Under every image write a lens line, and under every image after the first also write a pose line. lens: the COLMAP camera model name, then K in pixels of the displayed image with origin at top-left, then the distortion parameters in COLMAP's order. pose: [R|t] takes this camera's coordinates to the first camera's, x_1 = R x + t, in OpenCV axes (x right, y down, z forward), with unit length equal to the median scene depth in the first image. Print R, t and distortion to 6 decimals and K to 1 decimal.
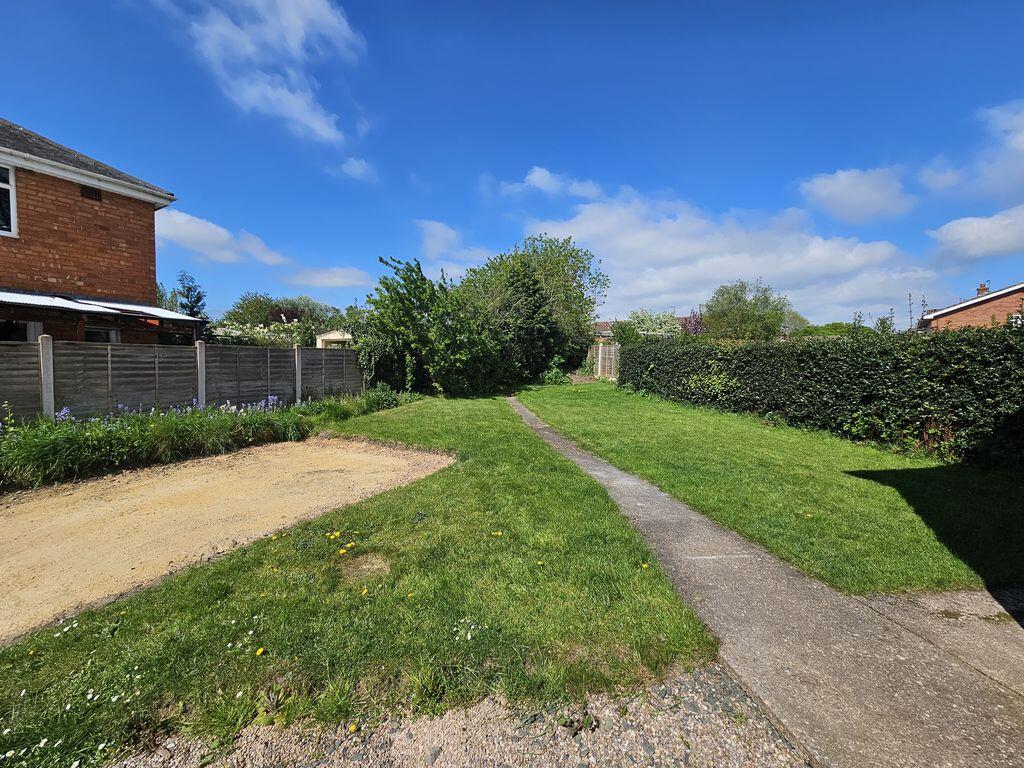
lens RADIAL K [[418.5, 0, 503.9], [0, 418.5, 383.1], [0, 0, 1]] dist [-0.002056, 0.000045]
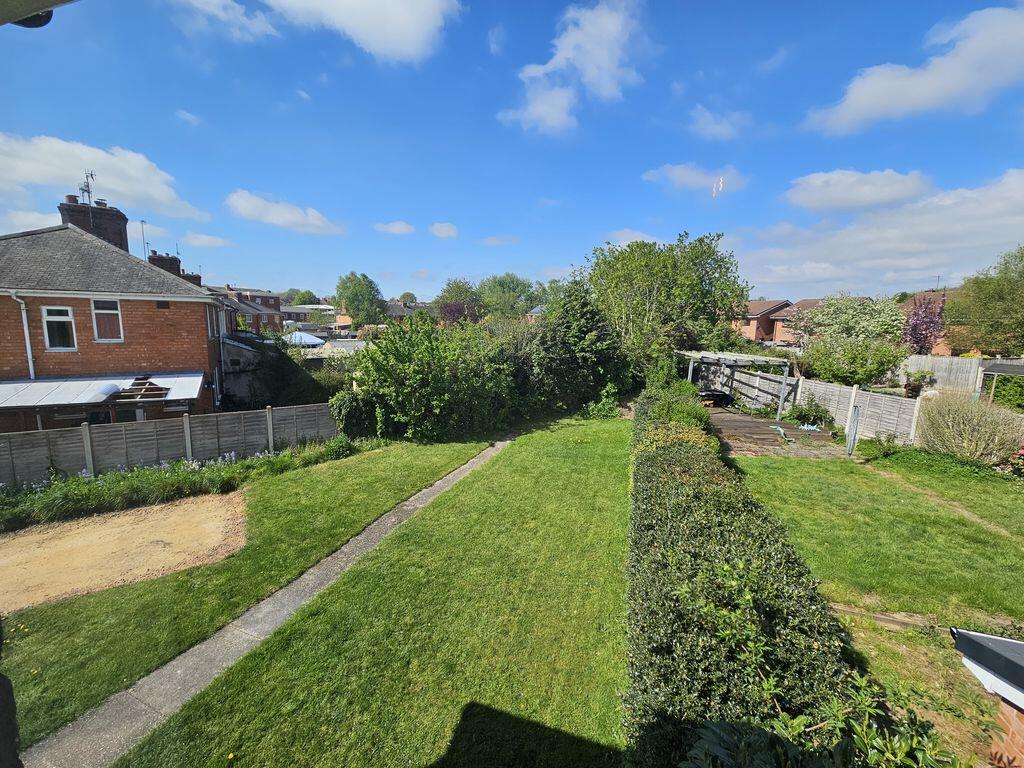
lens RADIAL K [[418.5, 0, 502.7], [0, 418.5, 383.2], [0, 0, 1]] dist [-0.002056, 0.000045]
pose [[0.872613, 0.073363, -0.482871, 0.818398], [-0.031856, 0.995098, 0.093619, -0.330373], [0.487372, -0.066311, 0.870673, 0.235514]]
